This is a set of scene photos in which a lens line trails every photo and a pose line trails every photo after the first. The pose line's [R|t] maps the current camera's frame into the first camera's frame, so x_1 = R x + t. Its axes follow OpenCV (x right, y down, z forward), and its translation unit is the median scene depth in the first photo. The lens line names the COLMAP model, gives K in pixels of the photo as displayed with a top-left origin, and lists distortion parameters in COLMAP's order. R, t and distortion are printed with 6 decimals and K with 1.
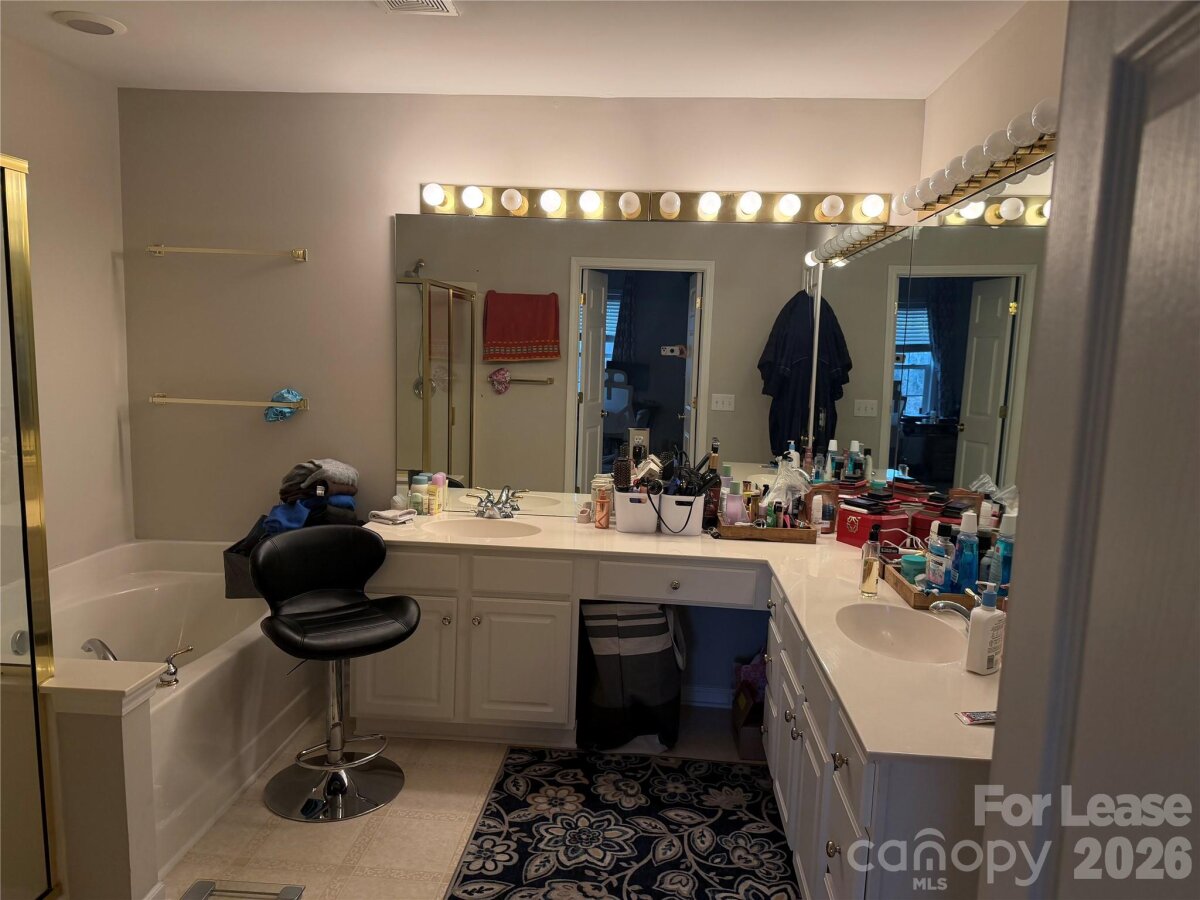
lens RADIAL K [[845.4, 0, 601.4], [0, 845.4, 447.6], [0, 0, 1]] dist [0.005315, -0.007169]
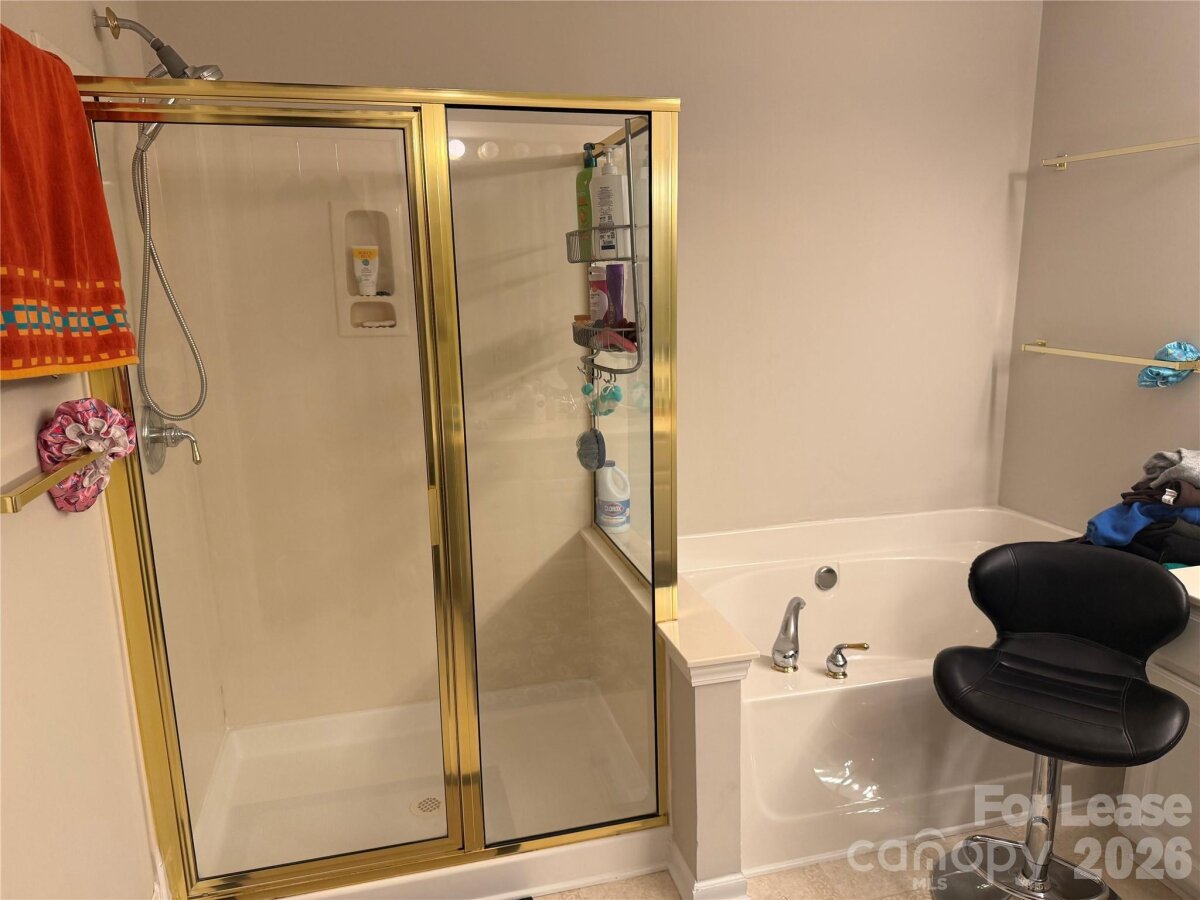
lens RADIAL K [[845.4, 0, 600.5], [0, 845.4, 449.7], [0, 0, 1]] dist [0.005315, -0.007169]
pose [[0.323015, 0.161500, -0.932512, 0.135147], [-0.089508, 0.986129, 0.139781, -0.037076], [0.942152, 0.038316, 0.332990, 0.332974]]
